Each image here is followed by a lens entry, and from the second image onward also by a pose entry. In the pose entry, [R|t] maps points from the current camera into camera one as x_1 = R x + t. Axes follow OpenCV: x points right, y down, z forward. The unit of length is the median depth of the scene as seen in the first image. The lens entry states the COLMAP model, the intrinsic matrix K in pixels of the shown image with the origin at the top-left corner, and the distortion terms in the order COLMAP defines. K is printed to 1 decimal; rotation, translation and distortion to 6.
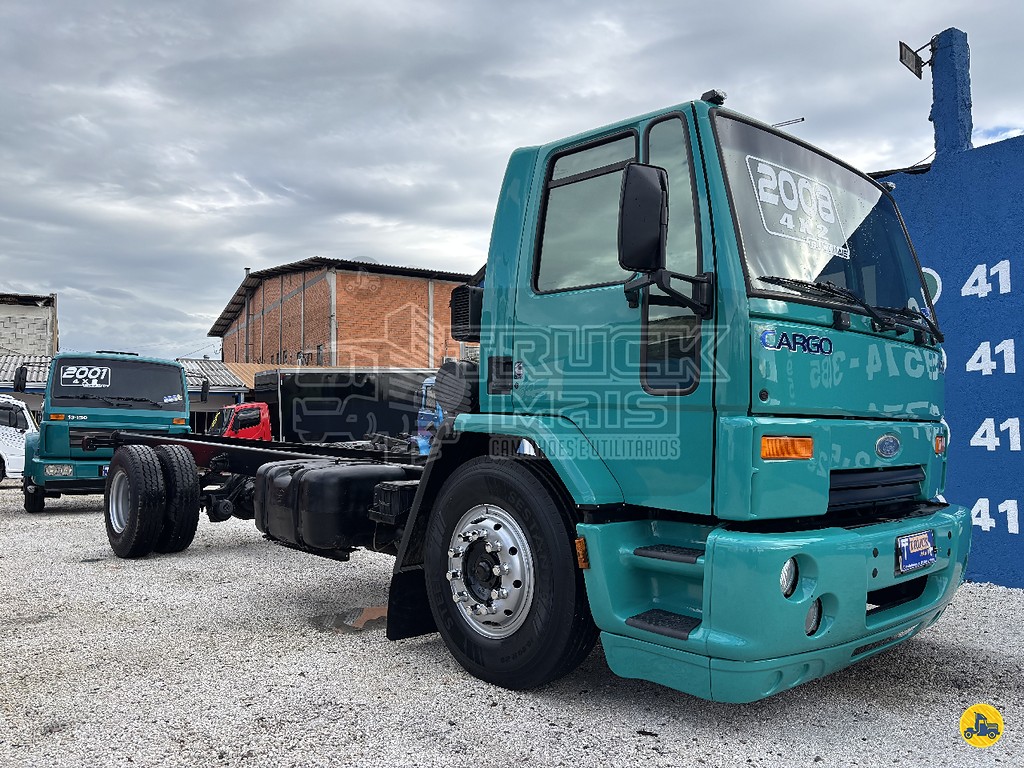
lens RADIAL K [[770.8, 0, 511.4], [0, 770.8, 379.6], [0, 0, 1]] dist [0.069655, -0.105330]
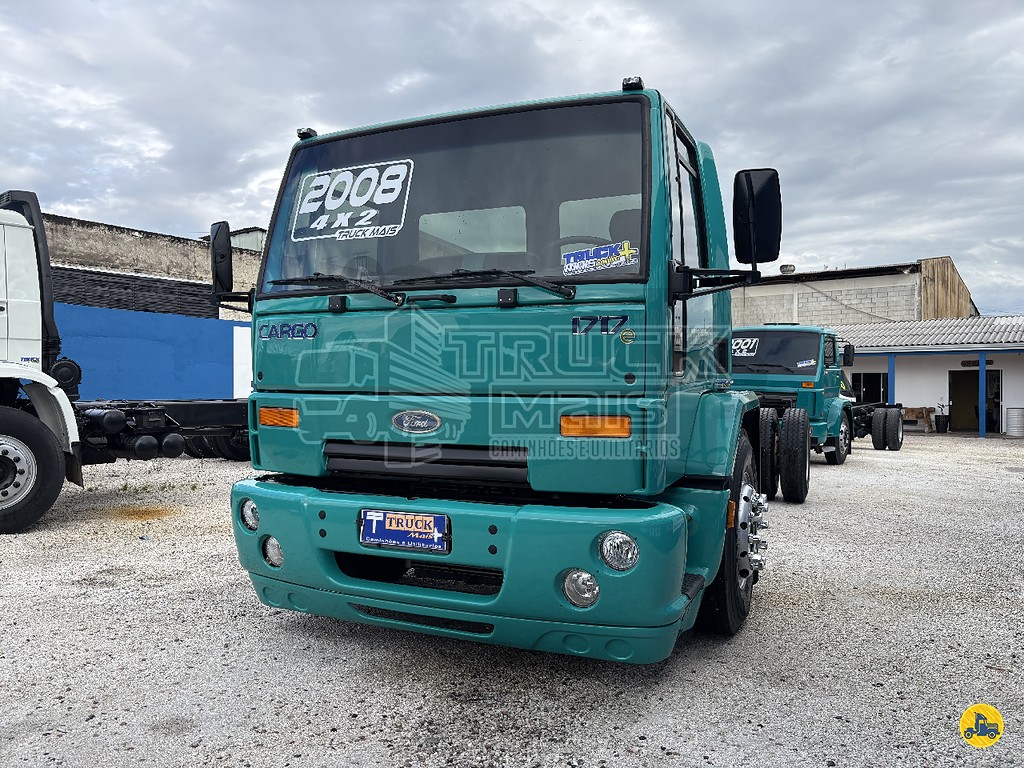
lens RADIAL K [[770.8, 0, 511.4], [0, 770.8, 379.6], [0, 0, 1]] dist [0.069655, -0.105330]
pose [[0.401330, -0.006343, -0.915912, 0.889322], [0.054481, 0.998371, 0.016958, 0.014493], [0.914312, -0.056705, 0.401022, 0.456539]]
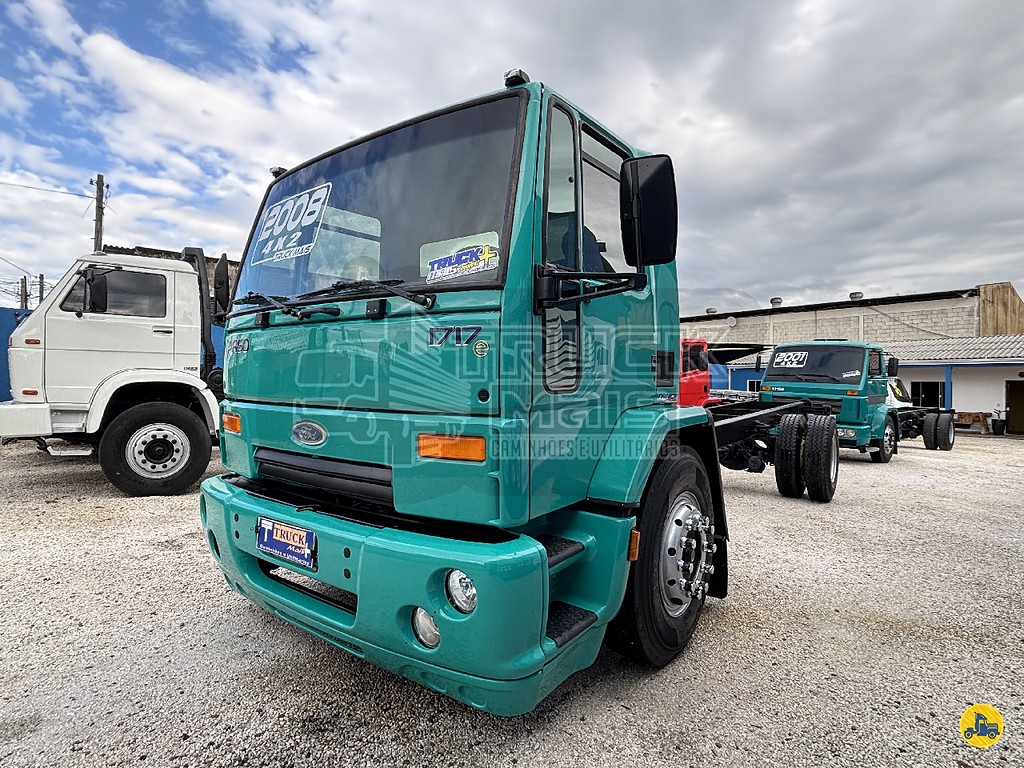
lens RADIAL K [[553.2, 0, 505.8], [0, 553.2, 374.3], [0, 0, 1]] dist [-0.000185, -0.001617]
pose [[0.178229, -0.017688, -0.983830, 0.766971], [0.046409, 0.998877, -0.009552, 0.017880], [0.982894, -0.043956, 0.178850, 0.706780]]
